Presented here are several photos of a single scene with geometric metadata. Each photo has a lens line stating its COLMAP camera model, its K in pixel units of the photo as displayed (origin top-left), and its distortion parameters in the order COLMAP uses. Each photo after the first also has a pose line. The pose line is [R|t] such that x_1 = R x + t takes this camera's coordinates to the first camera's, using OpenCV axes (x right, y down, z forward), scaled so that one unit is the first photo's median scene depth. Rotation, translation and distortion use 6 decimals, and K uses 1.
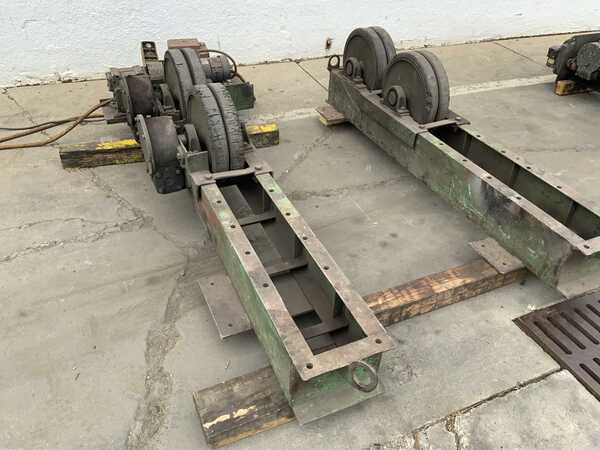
lens RADIAL K [[496.5, 0, 300.0], [0, 496.5, 225.0], [0, 0, 1]] dist [0.087147, -0.156516]
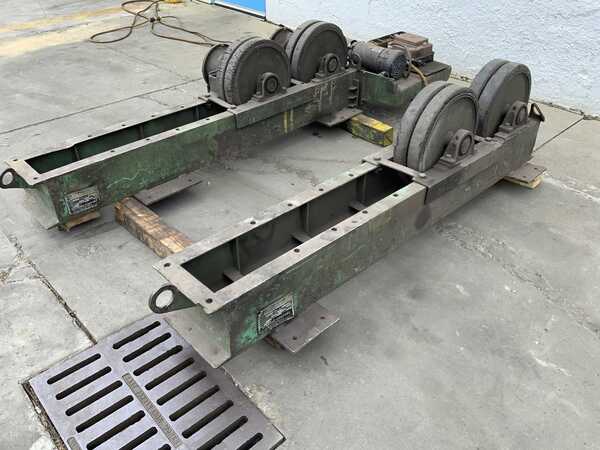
lens RADIAL K [[496.5, 0, 300.0], [0, 496.5, 225.0], [0, 0, 1]] dist [0.087147, -0.156516]
pose [[0.342642, 0.506687, -0.791116, 0.825475], [-0.554788, 0.788708, 0.264859, -0.231883], [0.758160, 0.348150, 0.551348, 0.432899]]
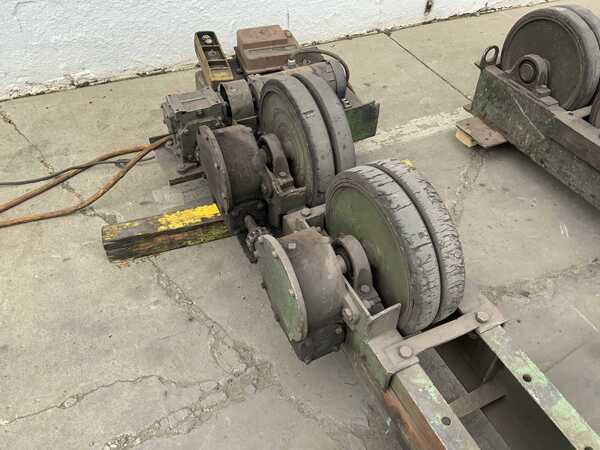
lens RADIAL K [[496.5, 0, 300.0], [0, 496.5, 225.0], [0, 0, 1]] dist [0.087147, -0.156516]
pose [[0.999342, -0.036215, 0.002221, -0.220658], [0.035558, 0.989713, 0.138577, -0.234592], [-0.007217, -0.138407, 0.990349, 0.357384]]
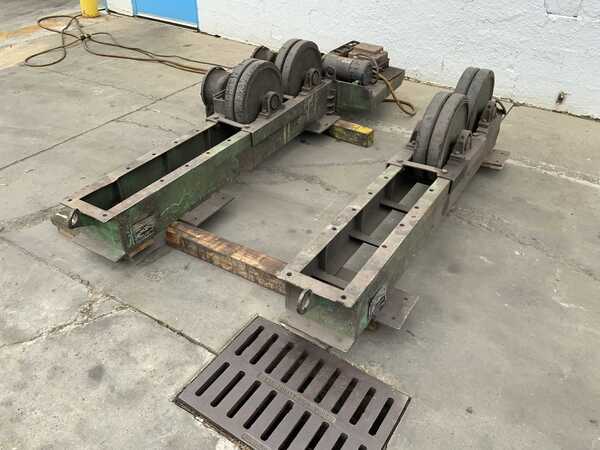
lens RADIAL K [[496.5, 0, 300.0], [0, 496.5, 225.0], [0, 0, 1]] dist [0.087147, -0.156516]
pose [[0.562441, 0.455258, -0.690217, 0.785039], [-0.488603, 0.856426, 0.166737, -0.139536], [0.667029, 0.243463, 0.704130, 0.183421]]
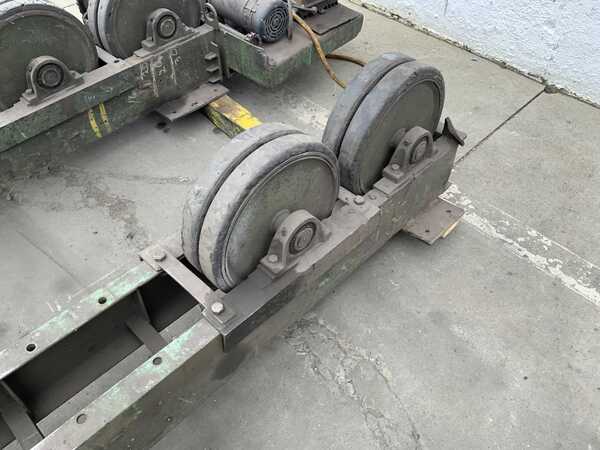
lens RADIAL K [[496.5, 0, 300.0], [0, 496.5, 225.0], [0, 0, 1]] dist [0.087147, -0.156516]
pose [[0.372271, 0.663318, -0.649171, 0.537240], [-0.550597, 0.720907, 0.420875, -0.454243], [0.747167, 0.200752, 0.633594, 0.705912]]
